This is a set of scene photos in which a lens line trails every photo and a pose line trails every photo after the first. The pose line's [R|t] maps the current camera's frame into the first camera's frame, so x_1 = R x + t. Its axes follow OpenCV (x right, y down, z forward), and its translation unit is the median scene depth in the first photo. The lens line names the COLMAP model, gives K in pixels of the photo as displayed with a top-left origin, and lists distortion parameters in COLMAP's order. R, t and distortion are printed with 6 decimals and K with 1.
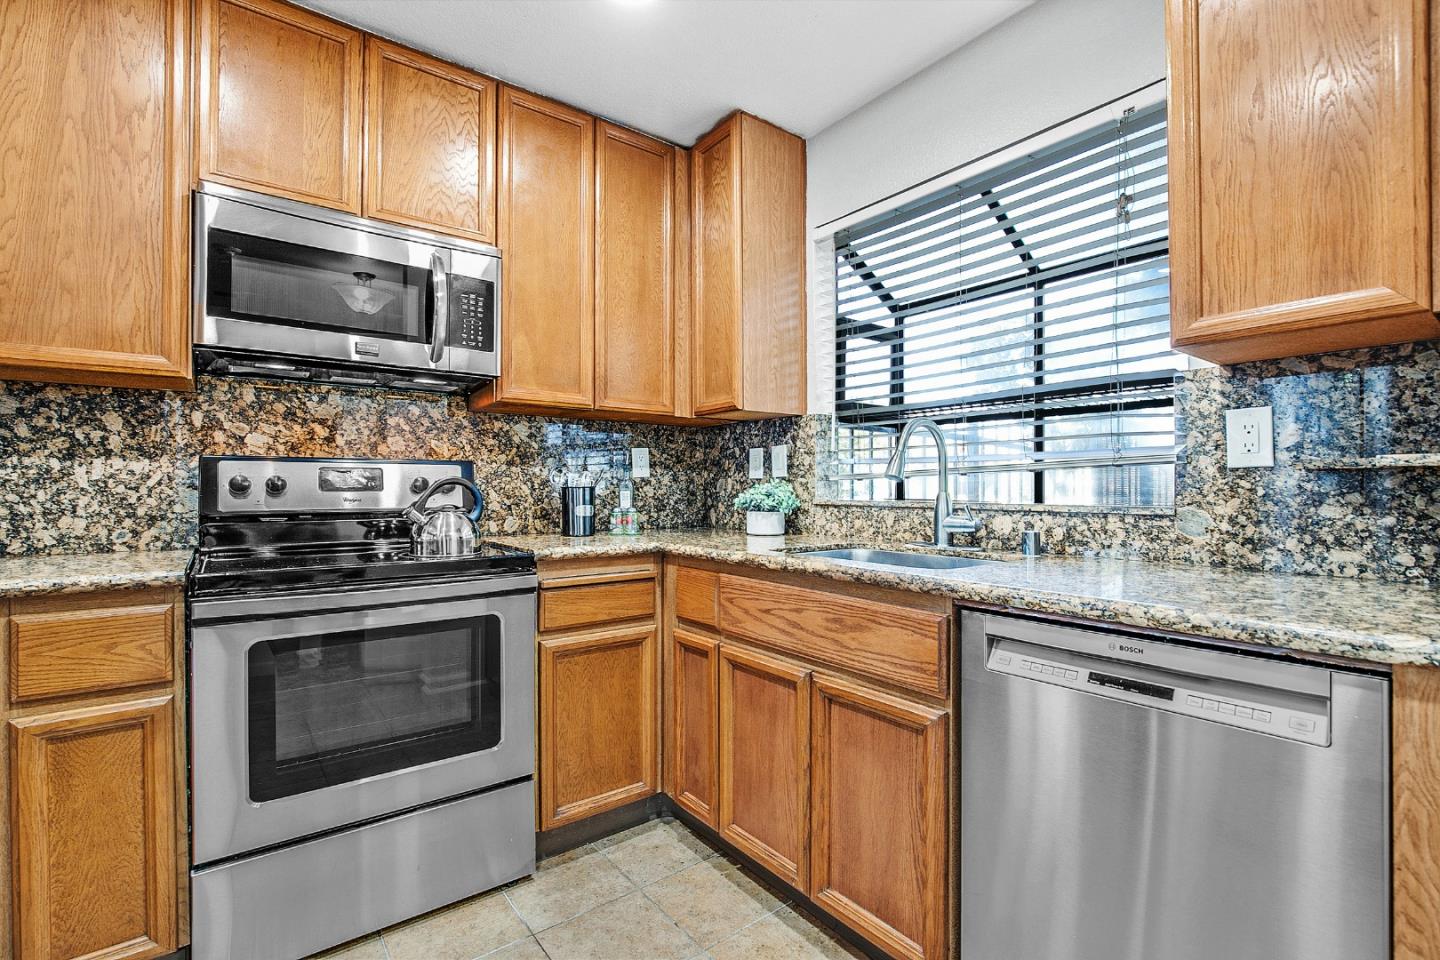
lens RADIAL K [[649.3, 0, 722.2], [0, 649.3, 486.9], [0, 0, 1]] dist [-0.014567, 0.002272]
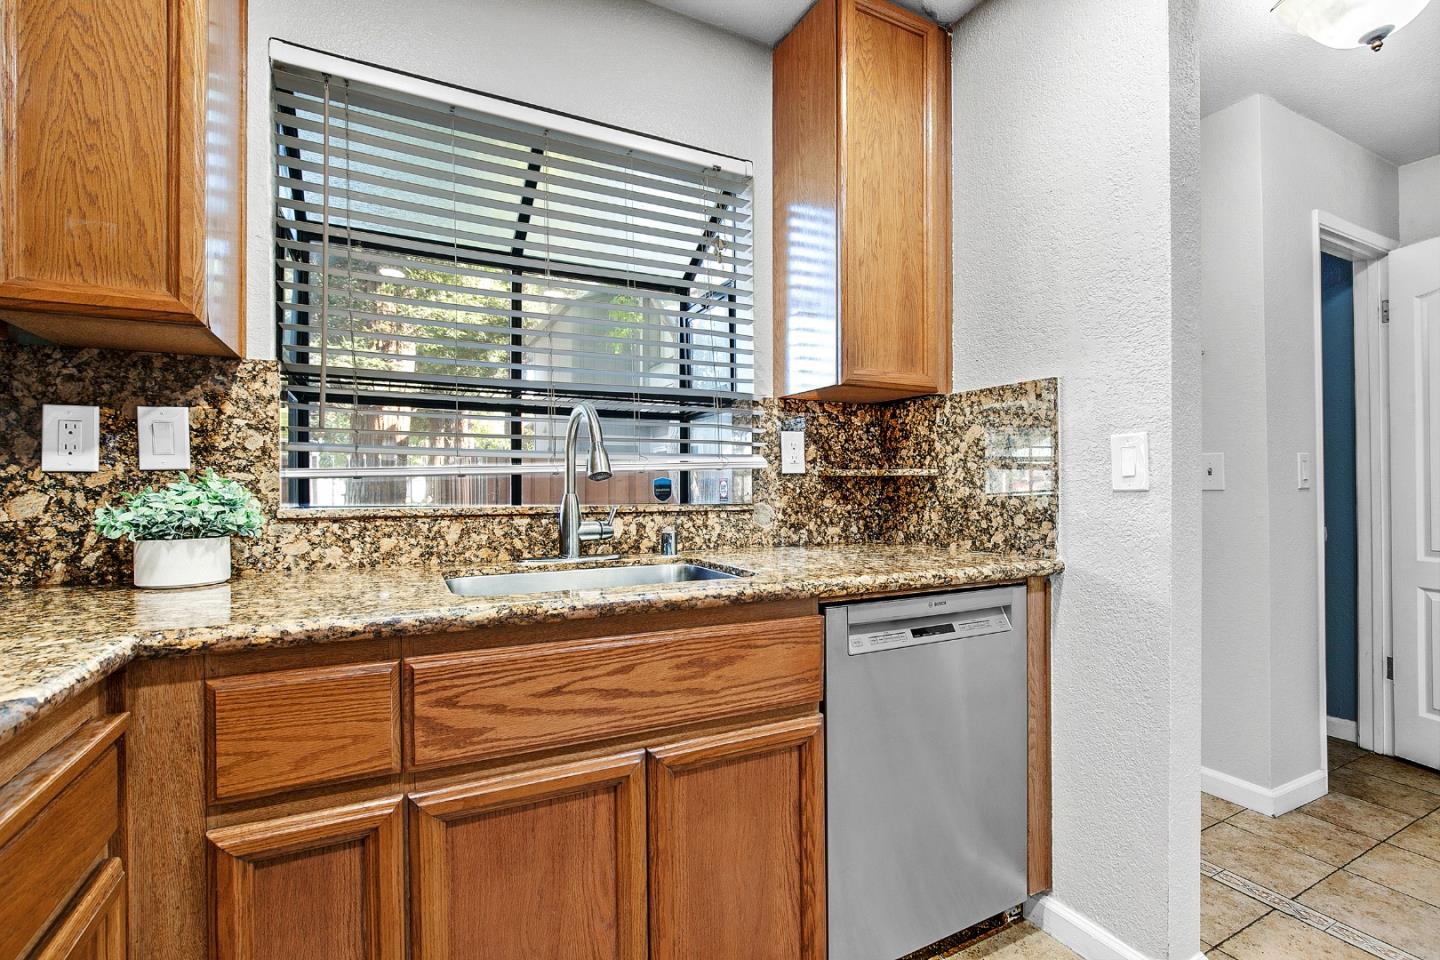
lens RADIAL K [[649.3, 0, 720.9], [0, 649.3, 489.7], [0, 0, 1]] dist [-0.014567, 0.002272]
pose [[0.177881, -0.002815, 0.984048, -0.479011], [0.002840, 0.999993, 0.002347, 0.001238], [-0.984048, 0.002377, 0.177888, 0.706832]]
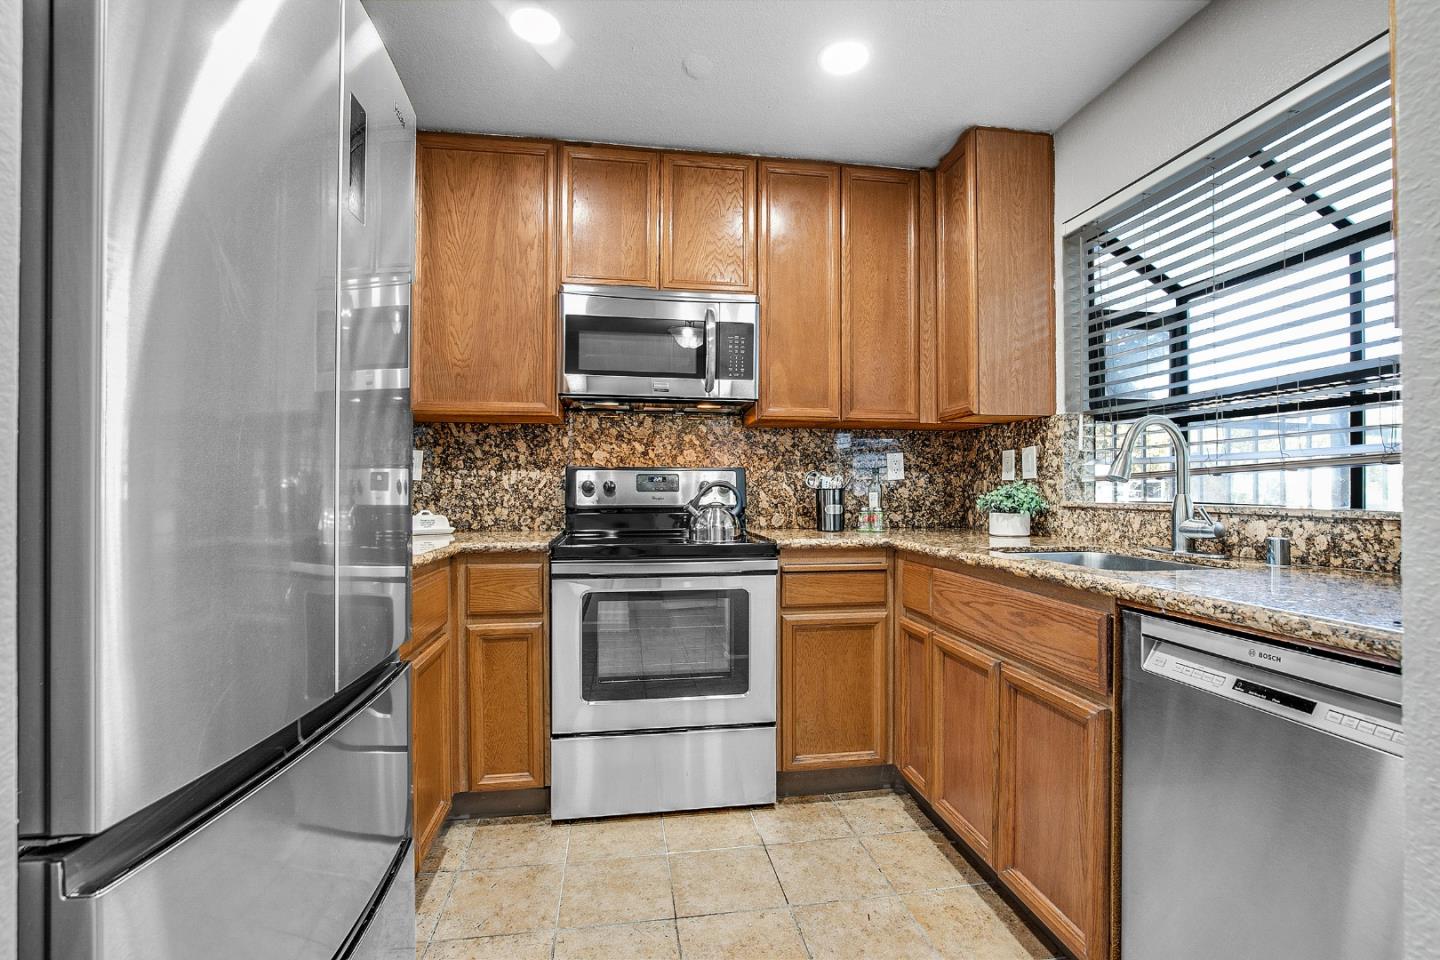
lens RADIAL K [[649.3, 0, 725.3], [0, 649.3, 486.5], [0, 0, 1]] dist [-0.014567, 0.002272]
pose [[0.879890, -0.001409, -0.475175, 0.218059], [-0.000388, 0.999993, -0.003683, 0.000822], [0.475177, 0.003425, 0.879884, -0.133934]]
